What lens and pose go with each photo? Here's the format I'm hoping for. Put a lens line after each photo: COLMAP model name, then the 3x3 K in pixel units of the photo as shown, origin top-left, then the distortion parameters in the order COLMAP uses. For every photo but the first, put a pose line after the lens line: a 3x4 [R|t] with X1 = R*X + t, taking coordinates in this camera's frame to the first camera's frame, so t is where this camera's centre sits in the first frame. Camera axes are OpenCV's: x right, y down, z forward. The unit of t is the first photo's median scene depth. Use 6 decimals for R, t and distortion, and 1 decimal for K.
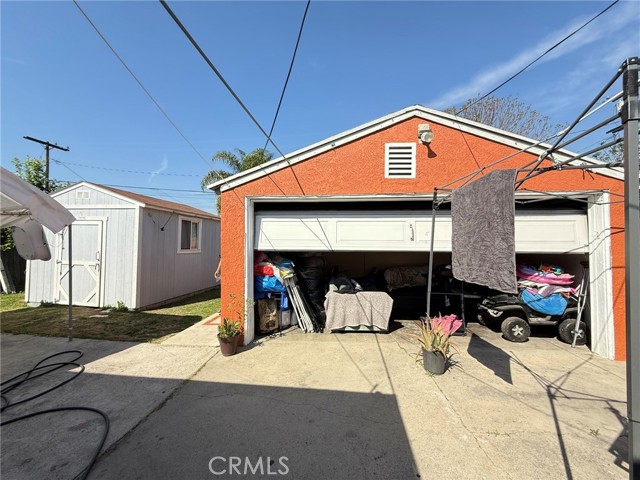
lens RADIAL K [[256.7, 0, 318.2], [0, 256.7, 239.2], [0, 0, 1]] dist [0.000737, 0.000419]
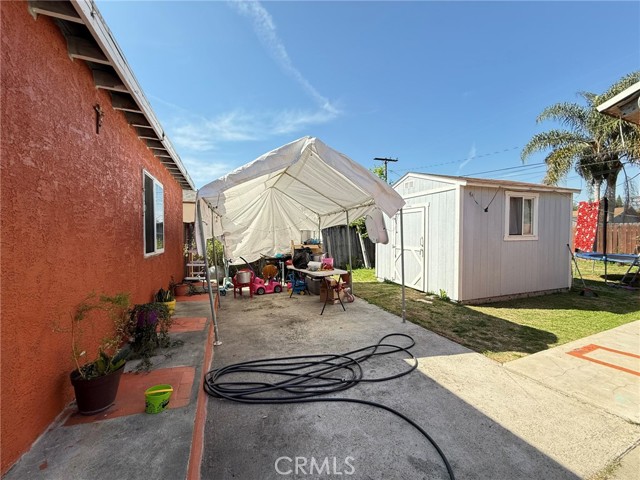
lens RADIAL K [[256.7, 0, 318.2], [0, 256.7, 239.2], [0, 0, 1]] dist [0.000737, 0.000419]
pose [[0.474405, 0.004267, -0.880297, -0.194288], [0.029561, 0.999347, 0.020775, 0.028434], [0.879810, -0.035879, 0.473969, 0.193452]]
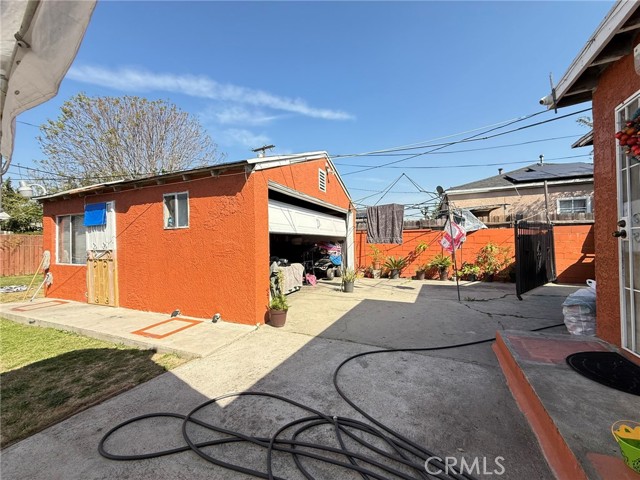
lens RADIAL K [[255.3, 0, 320.0], [0, 255.3, 240.0], [0, 0, 1]] dist [-0.016393, 0.000223]
pose [[0.301775, 0.002184, 0.953377, -0.981887], [-0.002111, 0.999996, -0.001622, 0.066813], [-0.953377, -0.001523, 0.301779, 0.385018]]
